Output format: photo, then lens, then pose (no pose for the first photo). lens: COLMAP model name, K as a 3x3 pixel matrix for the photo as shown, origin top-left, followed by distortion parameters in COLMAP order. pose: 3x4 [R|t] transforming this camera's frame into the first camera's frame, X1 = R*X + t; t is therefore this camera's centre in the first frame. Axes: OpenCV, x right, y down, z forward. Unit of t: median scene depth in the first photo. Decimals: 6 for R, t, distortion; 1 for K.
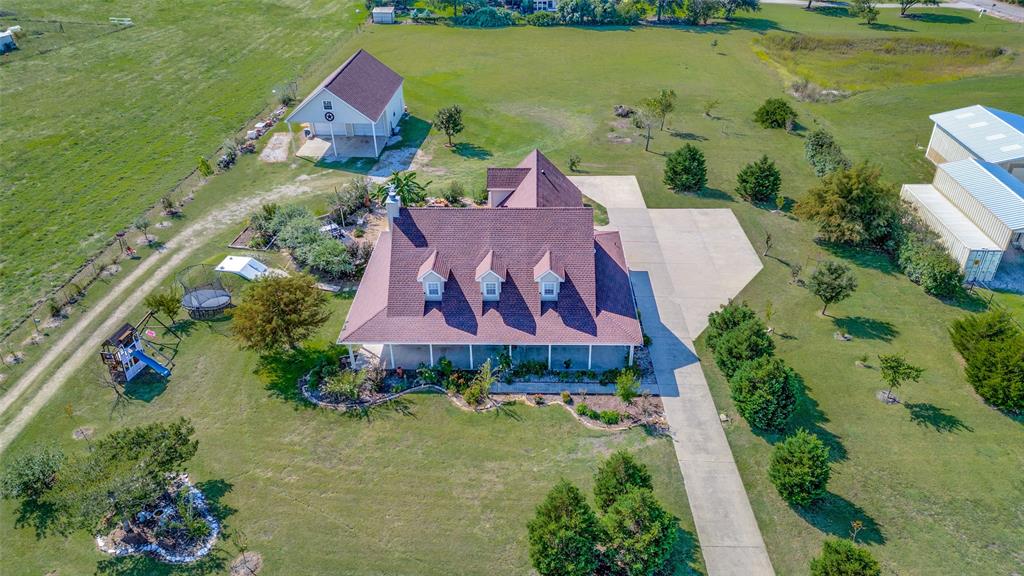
lens RADIAL K [[712.6, 0, 512.0], [0, 712.6, 288.0], [0, 0, 1]] dist [0.084495, -0.094363]
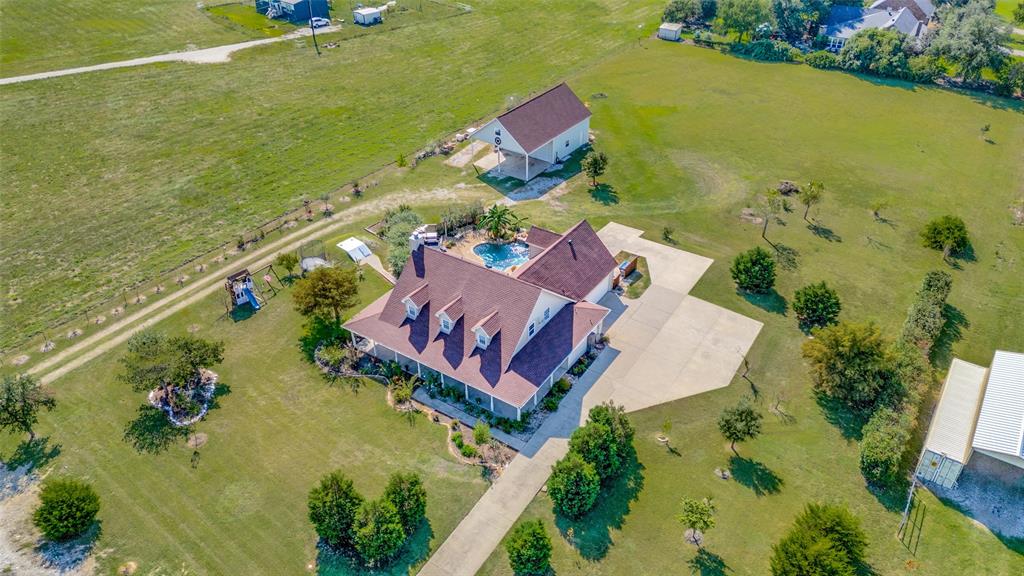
lens RADIAL K [[712.6, 0, 512.0], [0, 712.6, 288.0], [0, 0, 1]] dist [0.084495, -0.094363]
pose [[0.846323, 0.305642, -0.436258, 0.449791], [-0.282320, 0.951886, 0.119203, -0.182783], [0.451701, 0.022280, 0.891891, -0.080955]]
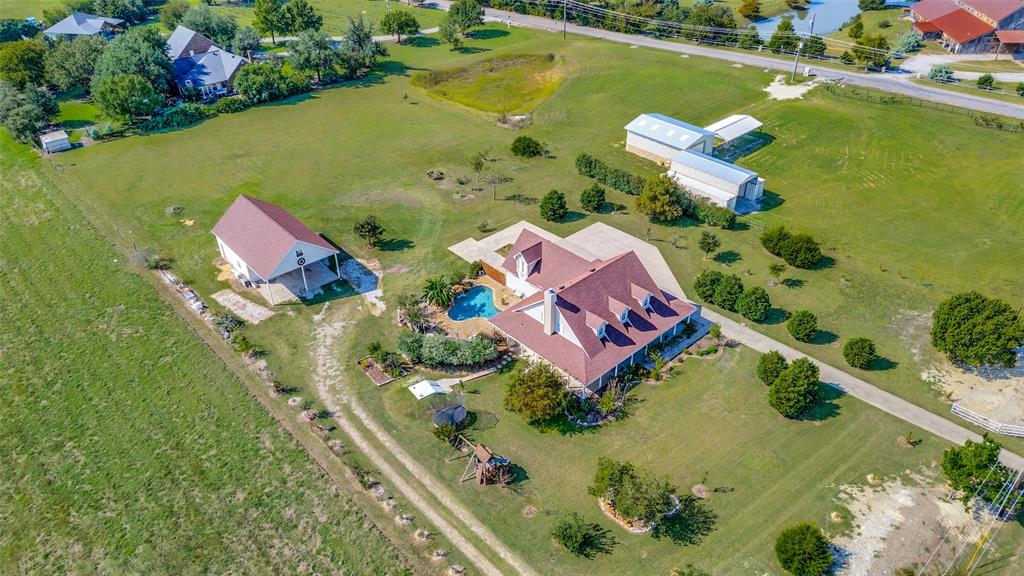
lens RADIAL K [[712.6, 0, 512.0], [0, 712.6, 288.0], [0, 0, 1]] dist [0.084495, -0.094363]
pose [[0.711478, -0.393135, 0.582447, -0.844412], [0.375169, 0.913356, 0.158208, -0.307222], [-0.594178, 0.105954, 0.797324, -0.137591]]
